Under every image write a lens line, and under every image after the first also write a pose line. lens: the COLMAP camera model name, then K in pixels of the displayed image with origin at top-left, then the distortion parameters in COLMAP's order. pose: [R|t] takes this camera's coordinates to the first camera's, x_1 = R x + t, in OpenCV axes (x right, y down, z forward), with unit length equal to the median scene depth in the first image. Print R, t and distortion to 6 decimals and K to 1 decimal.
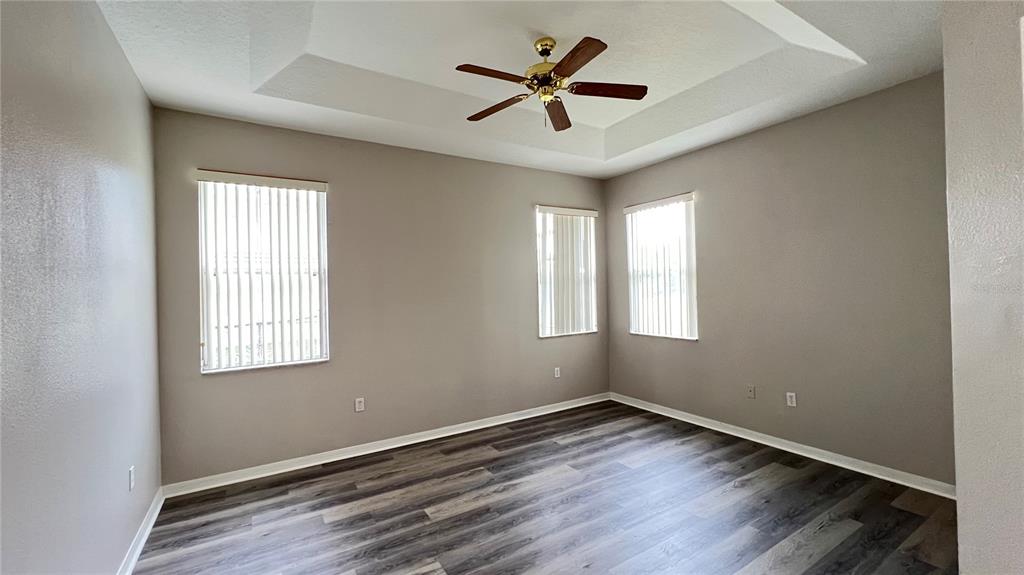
lens RADIAL K [[409.9, 0, 508.4], [0, 409.9, 286.7], [0, 0, 1]] dist [0.000911, 0.000349]
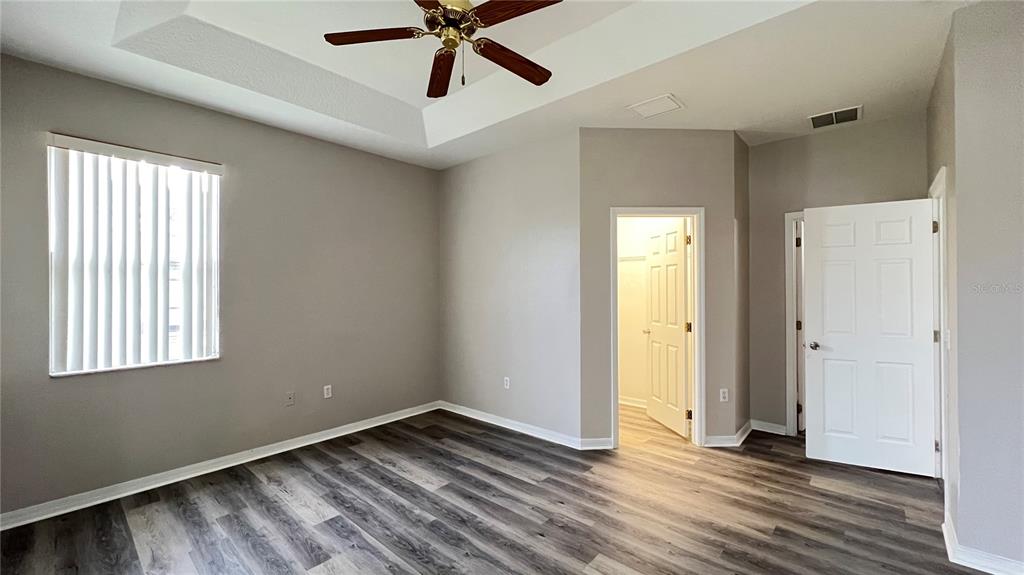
lens RADIAL K [[409.9, 0, 508.4], [0, 409.9, 286.7], [0, 0, 1]] dist [0.000911, 0.000349]
pose [[-0.289740, 0.035340, 0.956453, -0.490681], [0.005166, 0.999361, -0.035361, 0.030561], [-0.957091, -0.005304, -0.289738, 0.801851]]
